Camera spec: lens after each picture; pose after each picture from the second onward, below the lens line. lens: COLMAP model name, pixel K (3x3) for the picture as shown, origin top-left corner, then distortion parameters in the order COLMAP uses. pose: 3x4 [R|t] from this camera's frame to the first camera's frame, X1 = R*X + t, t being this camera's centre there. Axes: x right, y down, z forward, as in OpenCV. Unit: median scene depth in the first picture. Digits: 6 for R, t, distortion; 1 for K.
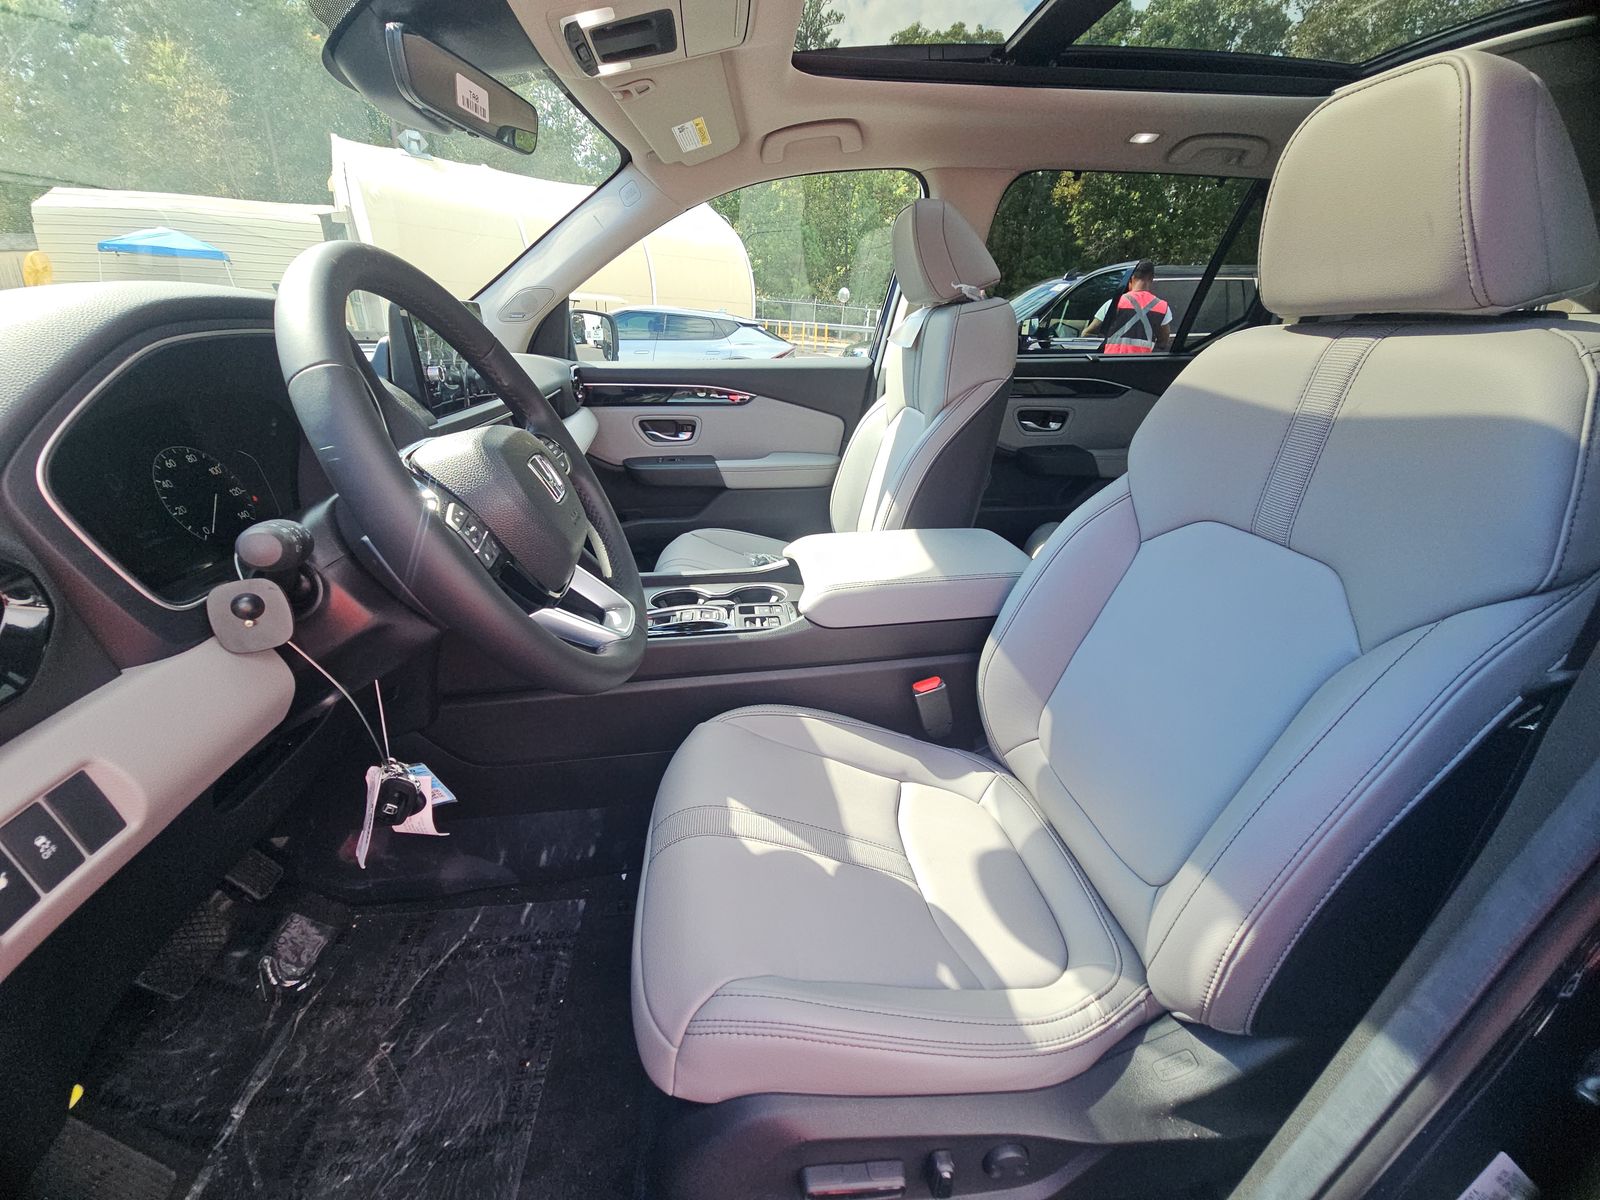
lens RADIAL K [[649.1, 0, 793.4], [0, 649.1, 604.6], [0, 0, 1]] dist [0.015182, -0.011406]
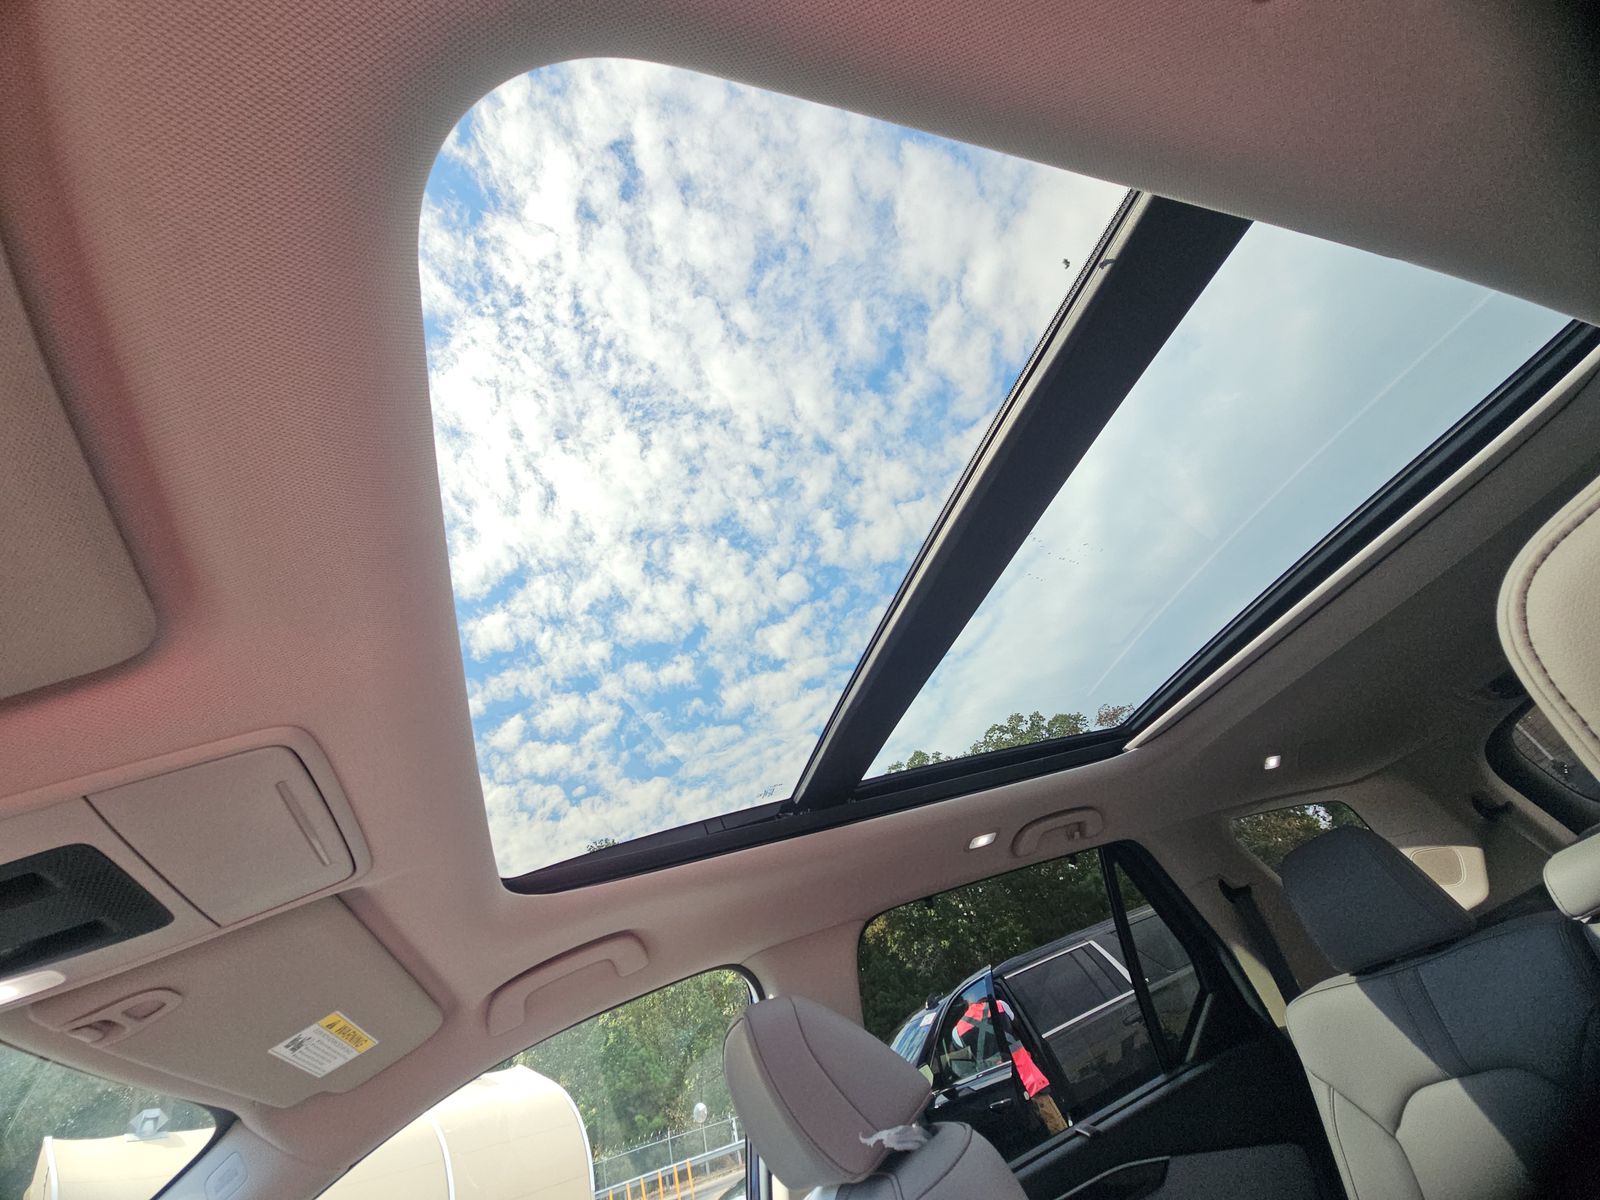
lens RADIAL K [[649.1, 0, 793.4], [0, 649.1, 604.6], [0, 0, 1]] dist [0.015182, -0.011406]
pose [[0.930921, -0.147676, 0.334034, 0.017479], [0.364576, 0.430094, -0.825896, -0.055941], [-0.021701, 0.890624, 0.454223, 0.081618]]
